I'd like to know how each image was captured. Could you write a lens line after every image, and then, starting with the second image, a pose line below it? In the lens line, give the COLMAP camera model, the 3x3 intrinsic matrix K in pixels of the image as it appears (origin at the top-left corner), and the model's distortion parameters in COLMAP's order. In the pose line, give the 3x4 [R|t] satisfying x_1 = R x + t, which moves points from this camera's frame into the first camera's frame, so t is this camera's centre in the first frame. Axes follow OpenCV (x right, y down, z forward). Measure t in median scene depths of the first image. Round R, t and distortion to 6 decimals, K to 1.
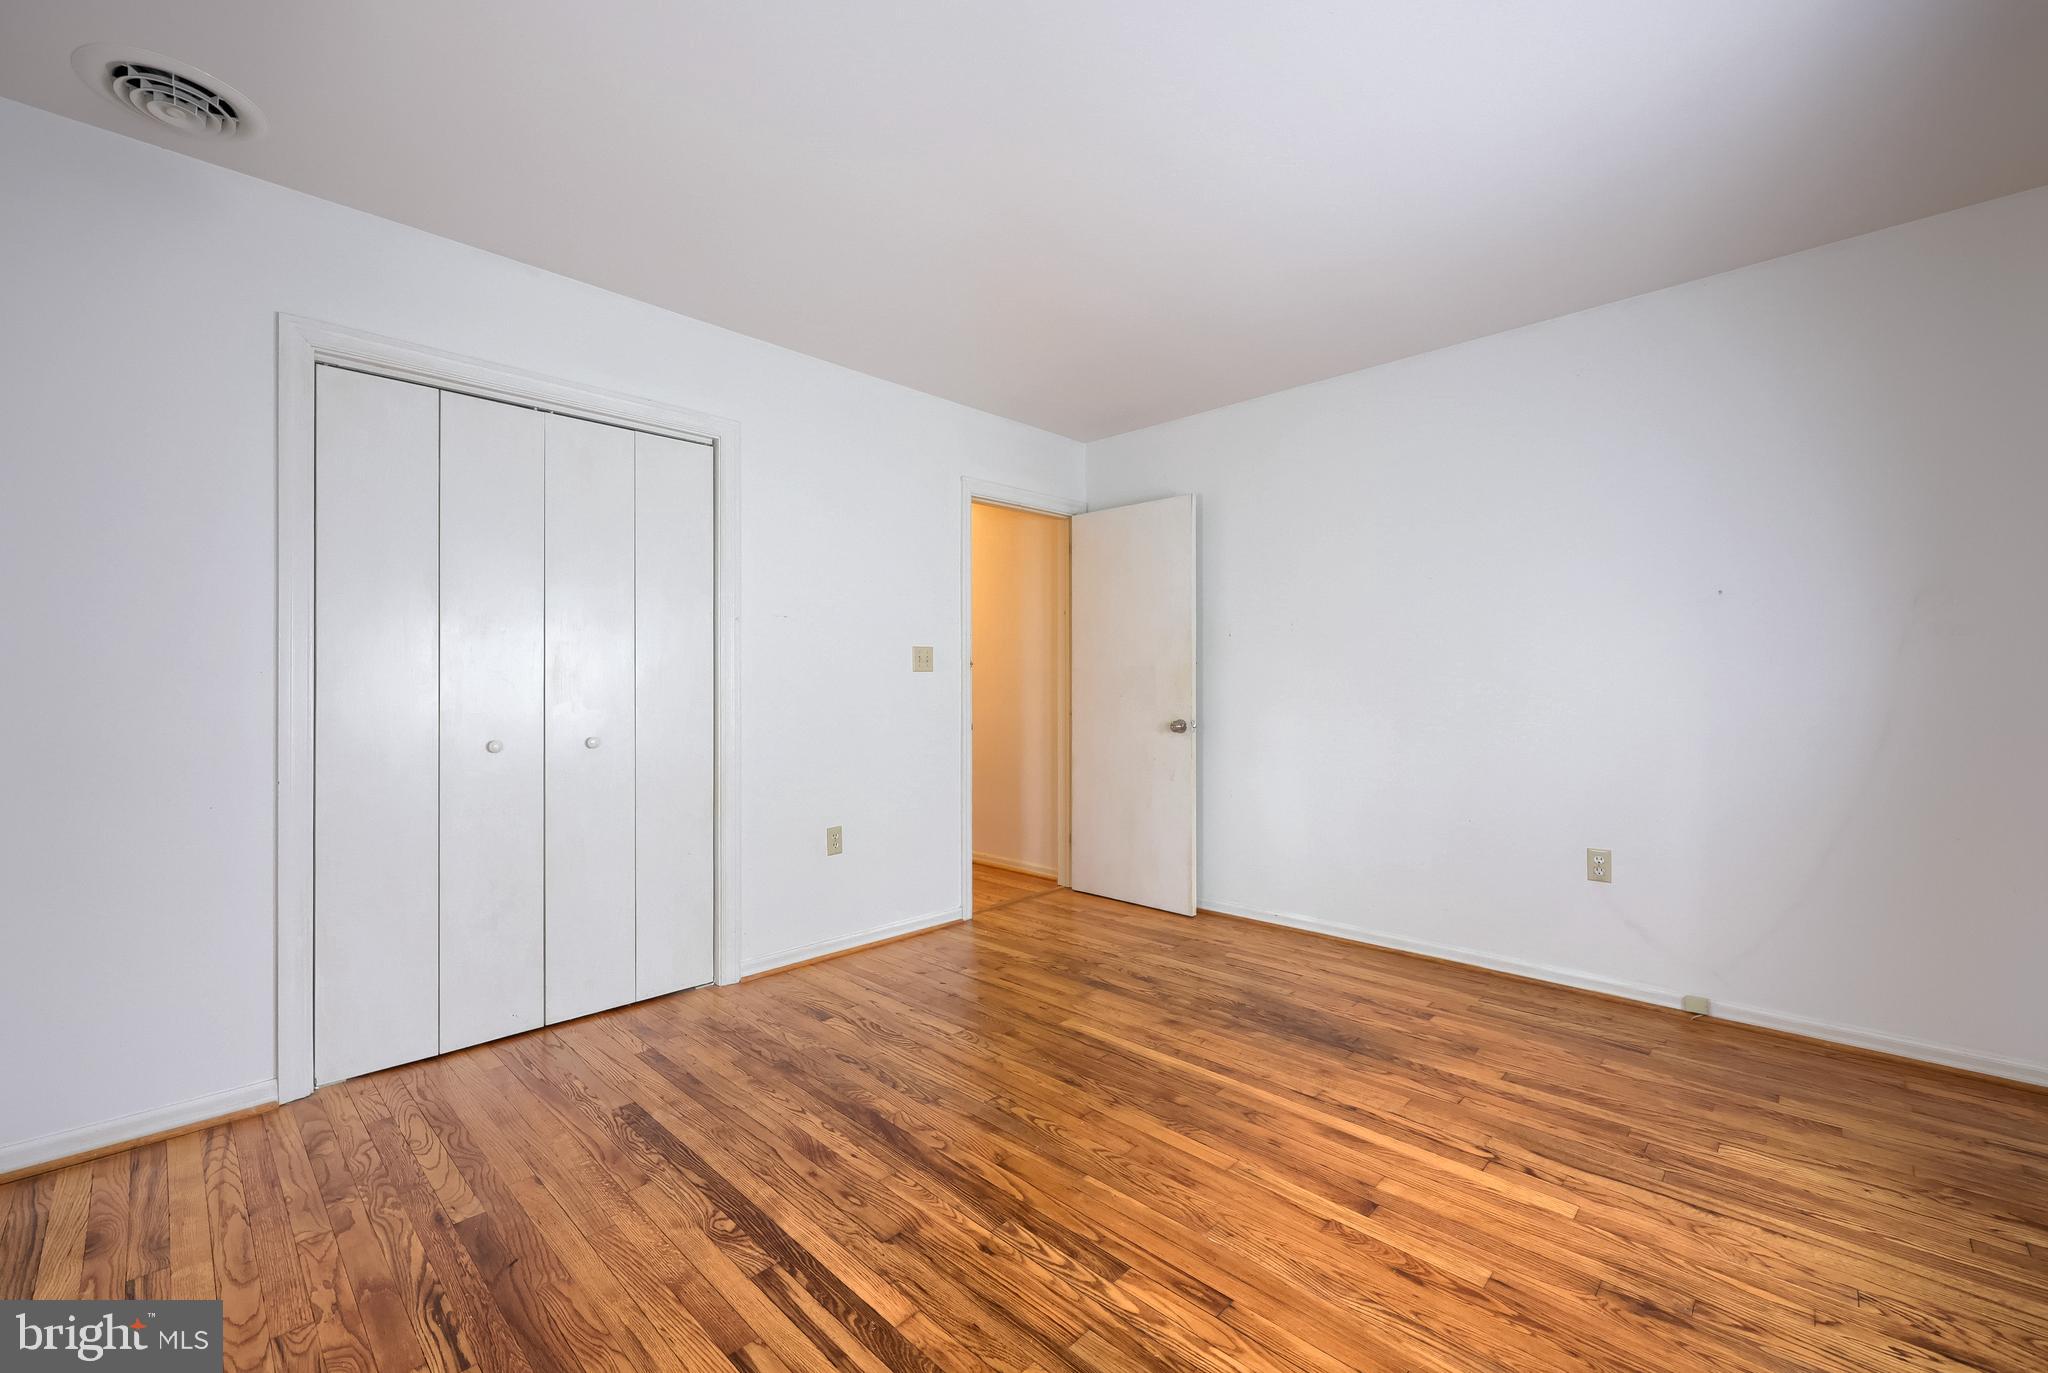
lens RADIAL K [[899.4, 0, 1024.0], [0, 899.4, 686.5], [0, 0, 1]] dist [-0.000611, 0.000129]
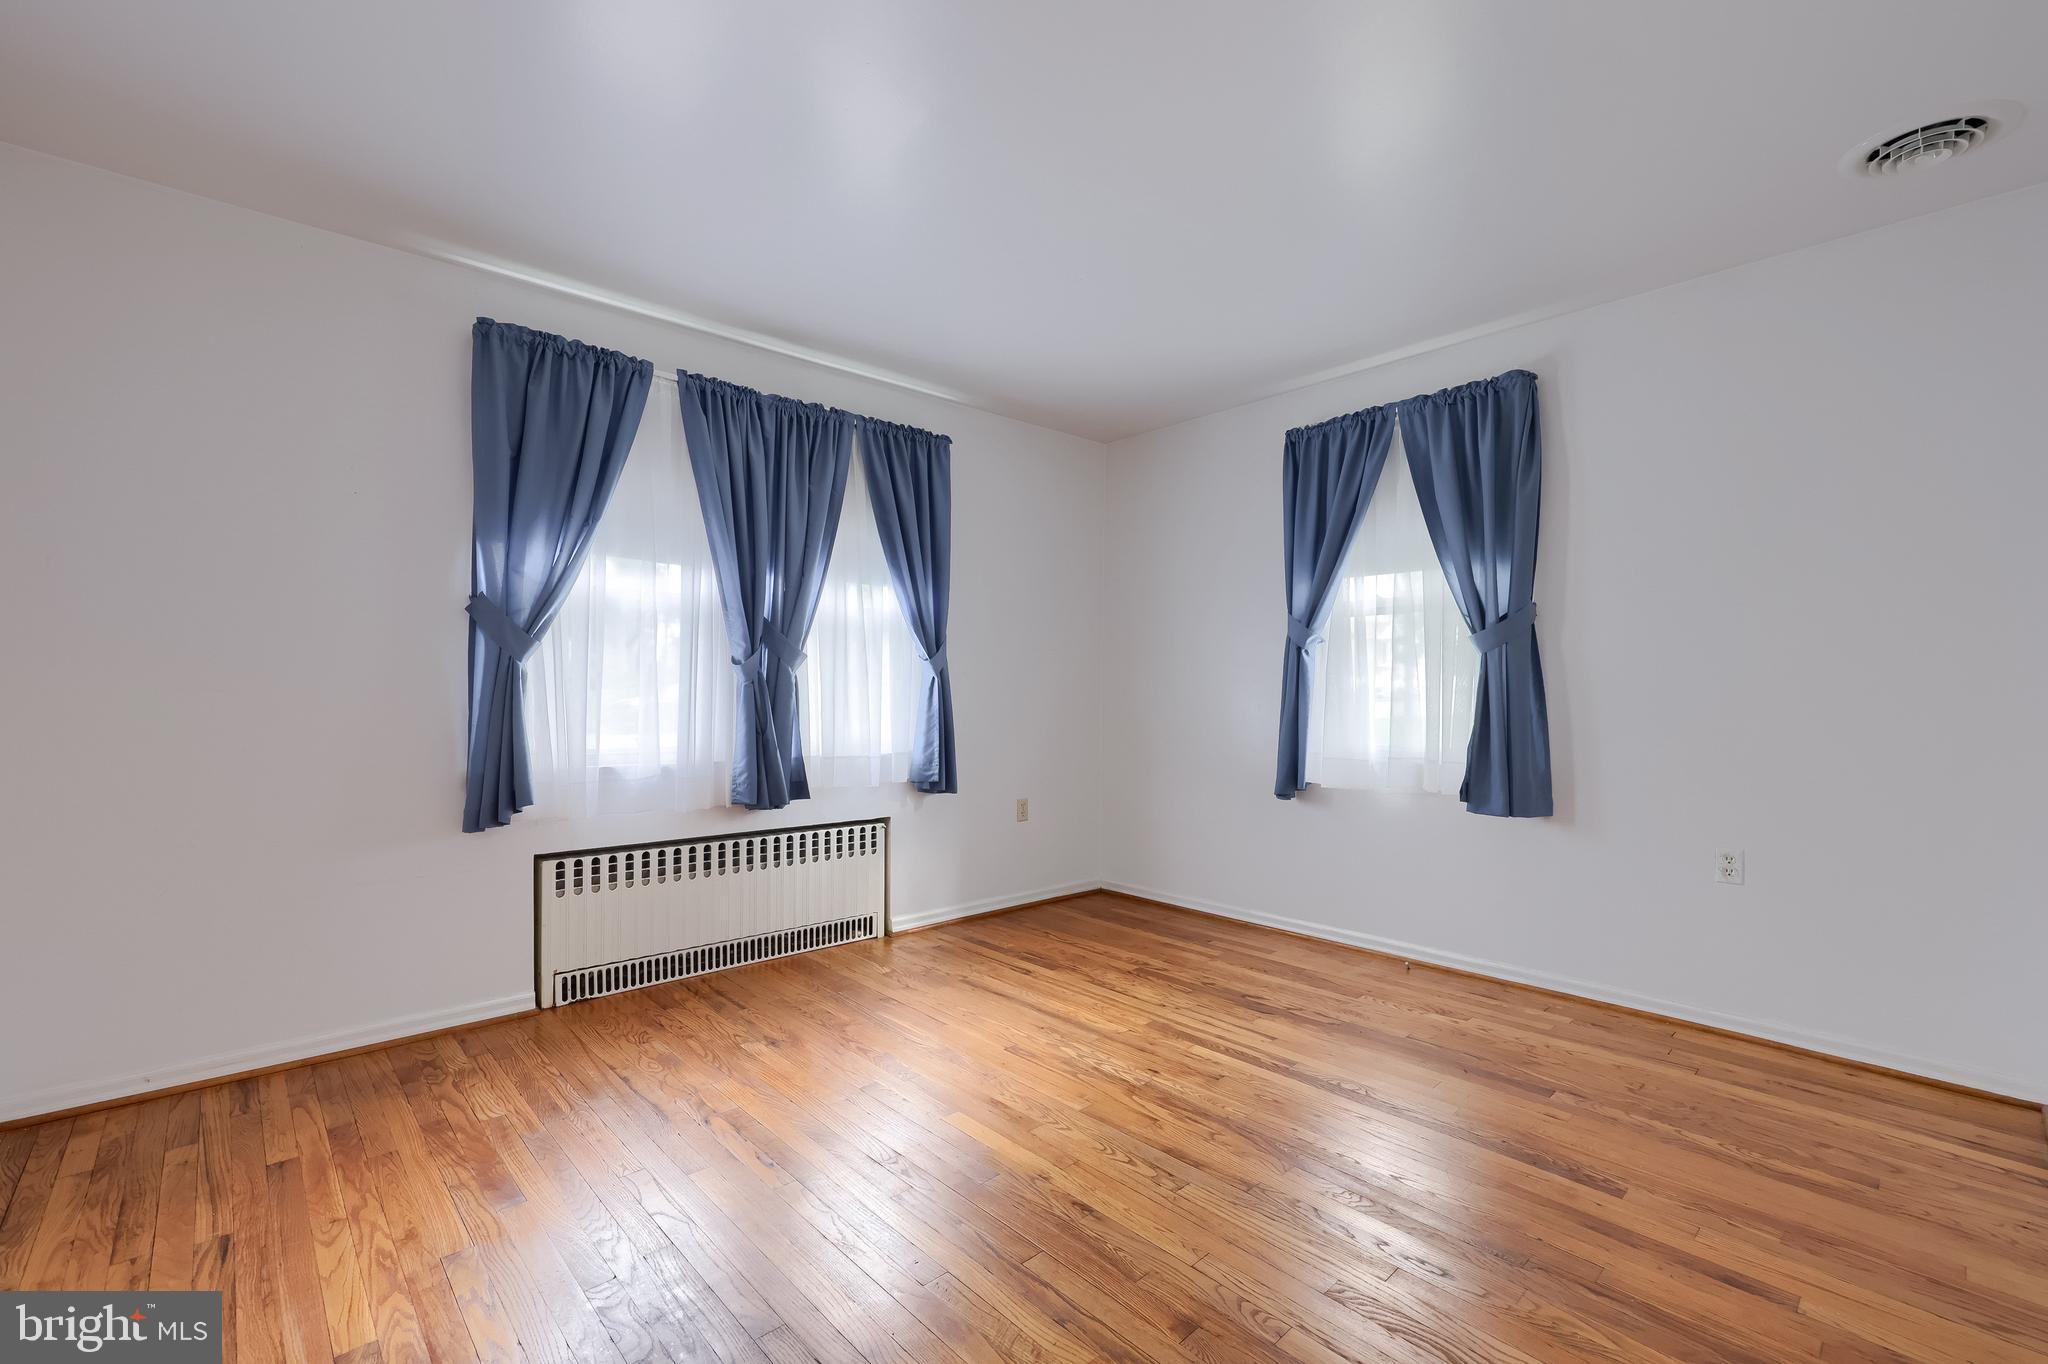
lens RADIAL K [[899.4, 0, 1024.0], [0, 899.4, 682.0], [0, 0, 1]] dist [-0.000611, 0.000129]
pose [[-0.997953, 0.002369, 0.063909, 0.065631], [0.001813, 0.999960, -0.008753, -0.003346], [-0.063927, -0.008619, -0.997917, 2.171695]]
